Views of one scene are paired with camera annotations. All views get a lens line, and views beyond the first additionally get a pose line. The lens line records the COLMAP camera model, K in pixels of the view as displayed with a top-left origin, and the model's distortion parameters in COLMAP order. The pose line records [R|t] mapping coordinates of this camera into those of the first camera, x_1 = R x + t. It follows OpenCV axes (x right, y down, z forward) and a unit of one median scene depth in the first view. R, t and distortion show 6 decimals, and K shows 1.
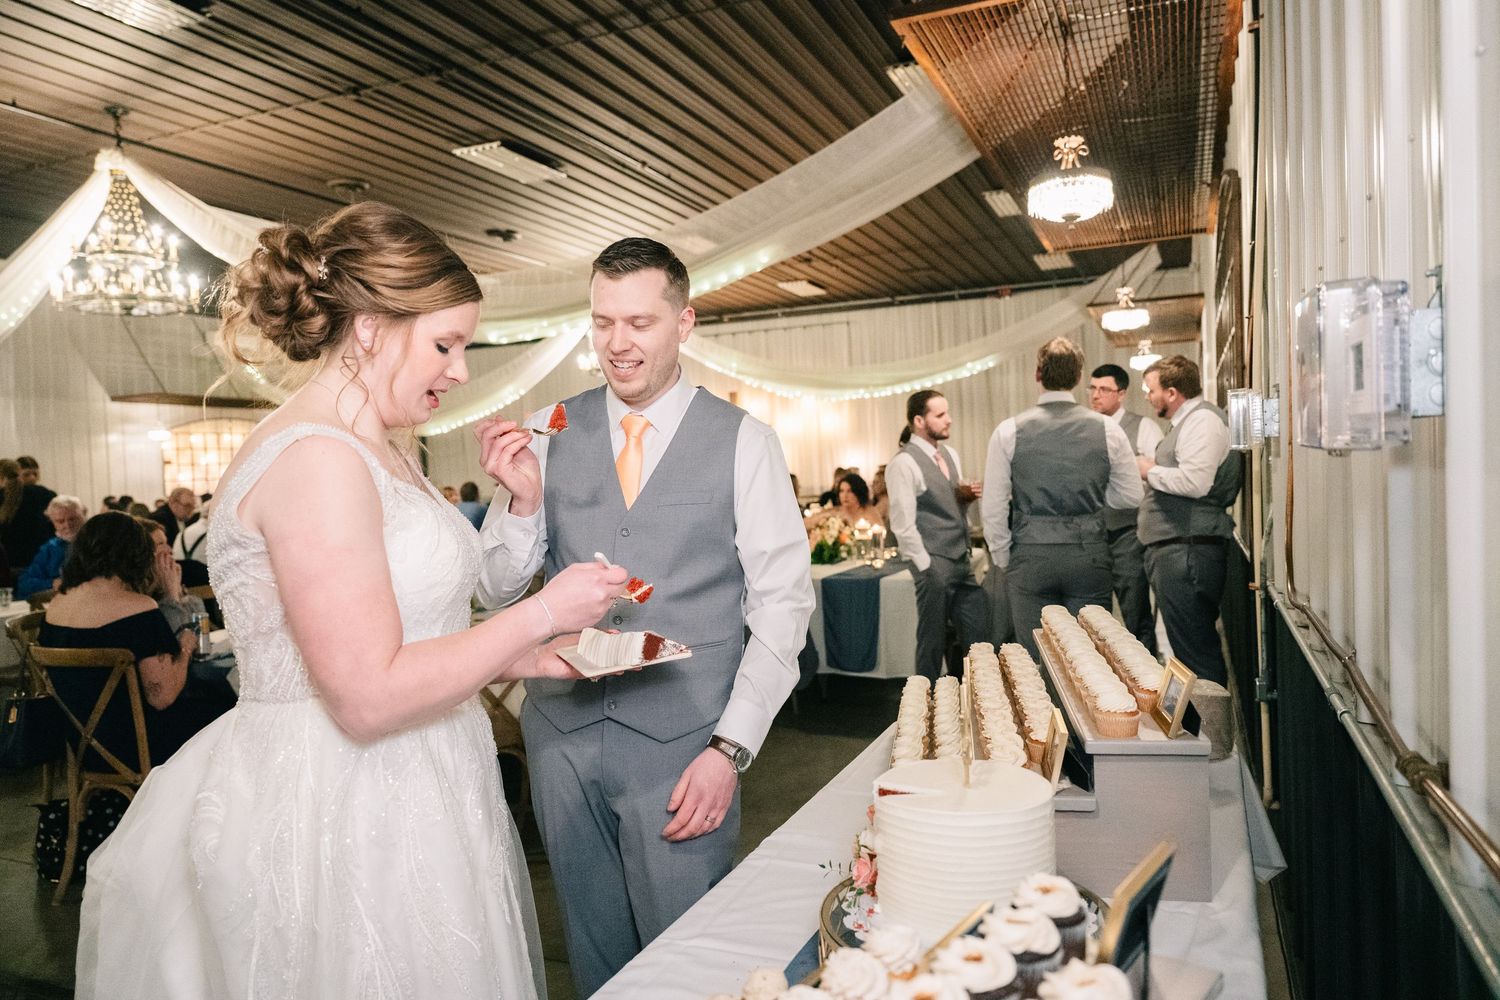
lens RADIAL K [[1059.8, 0, 751.7], [0, 1059.8, 493.2], [0, 0, 1]] dist [0.003360, 0.001343]
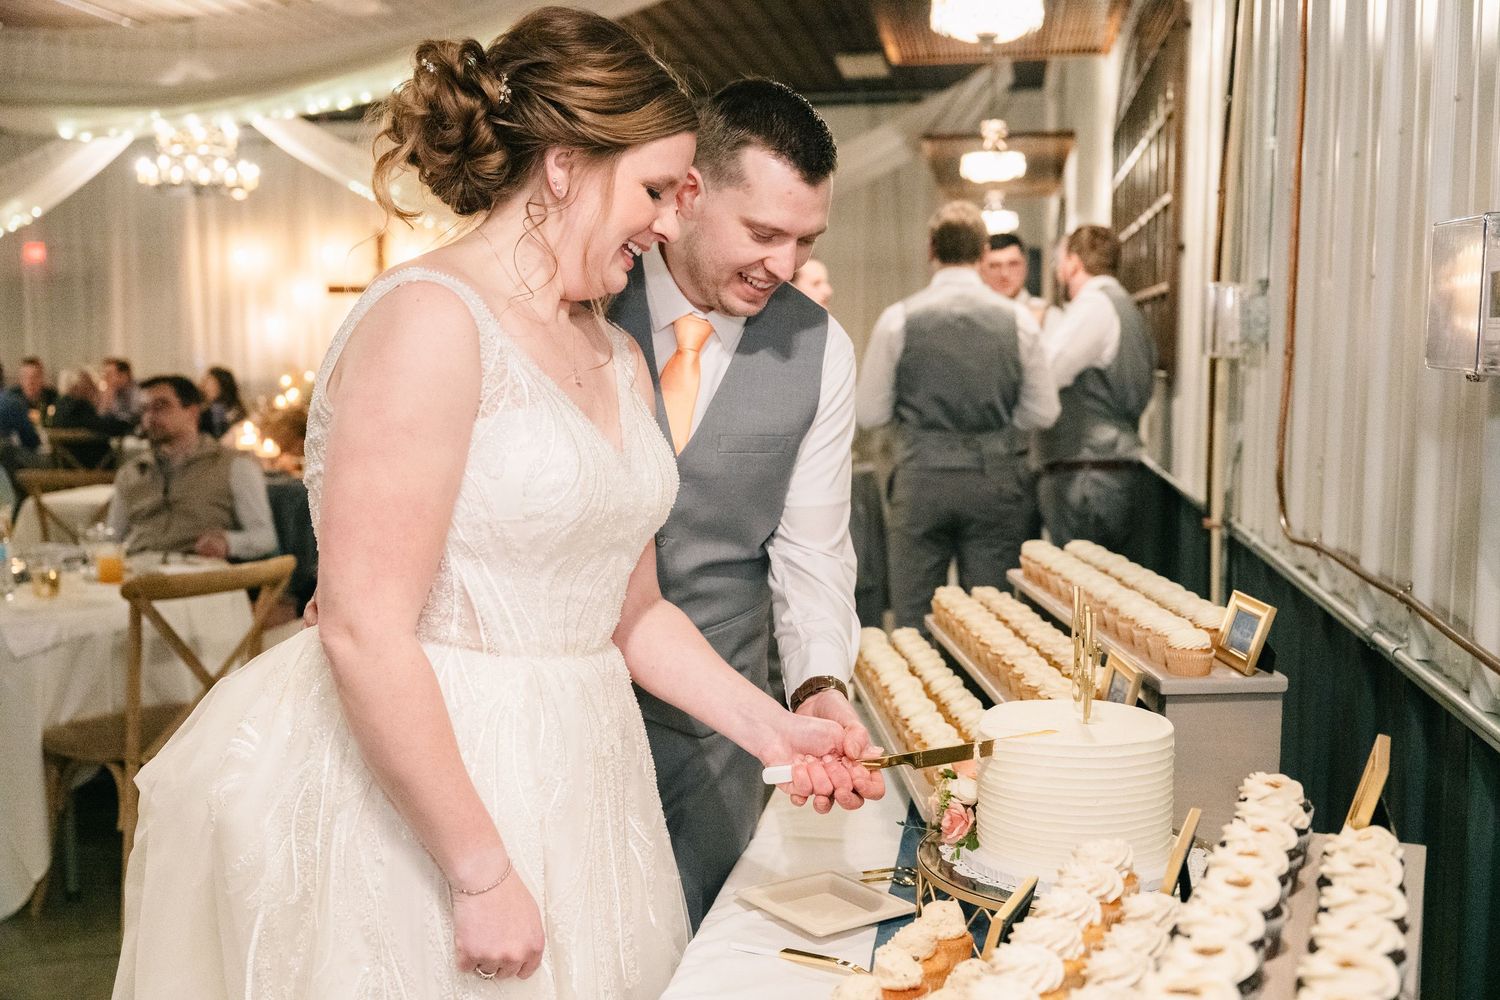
lens RADIAL K [[1584.4, 0, 773.9], [0, 1584.4, 499.4], [0, 0, 1]] dist [0.010320, 0.007879]
pose [[0.969682, 0.009494, 0.244186, -0.103169], [-0.026214, 0.997520, 0.065314, -0.001163], [-0.242960, -0.069735, 0.967526, -0.069464]]
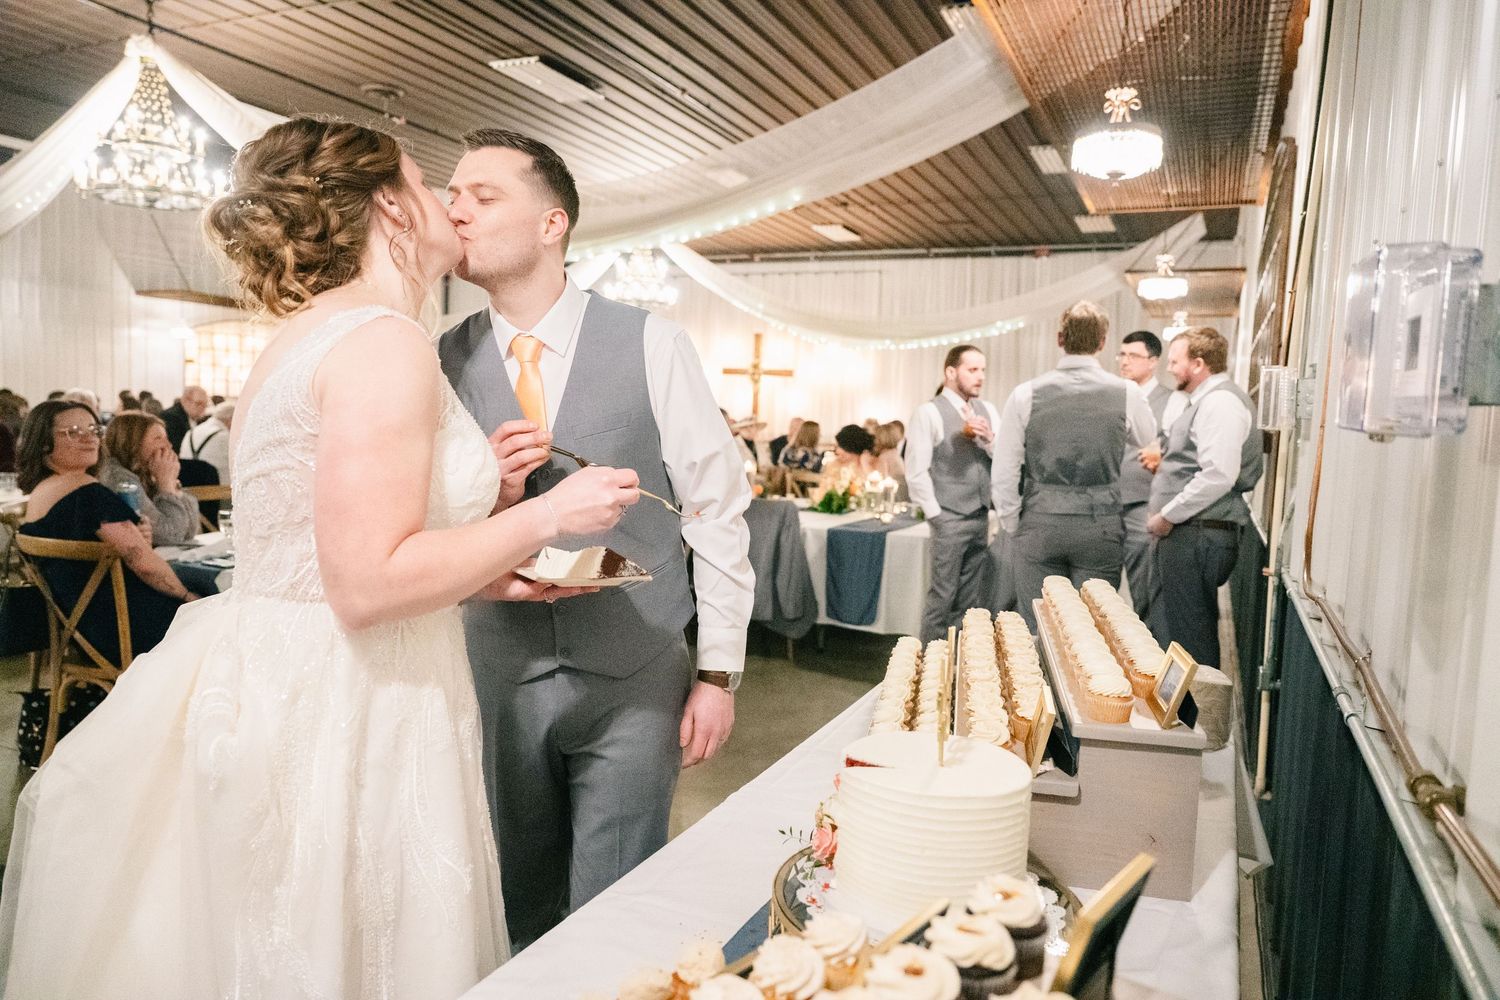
lens RADIAL K [[1059.8, 0, 751.7], [0, 1059.8, 493.2], [0, 0, 1]] dist [0.003360, 0.001343]
pose [[0.996827, 0.078345, -0.014055, 0.008150], [-0.077482, 0.995529, 0.054020, 0.000270], [0.018224, -0.052759, 0.998441, 0.019343]]
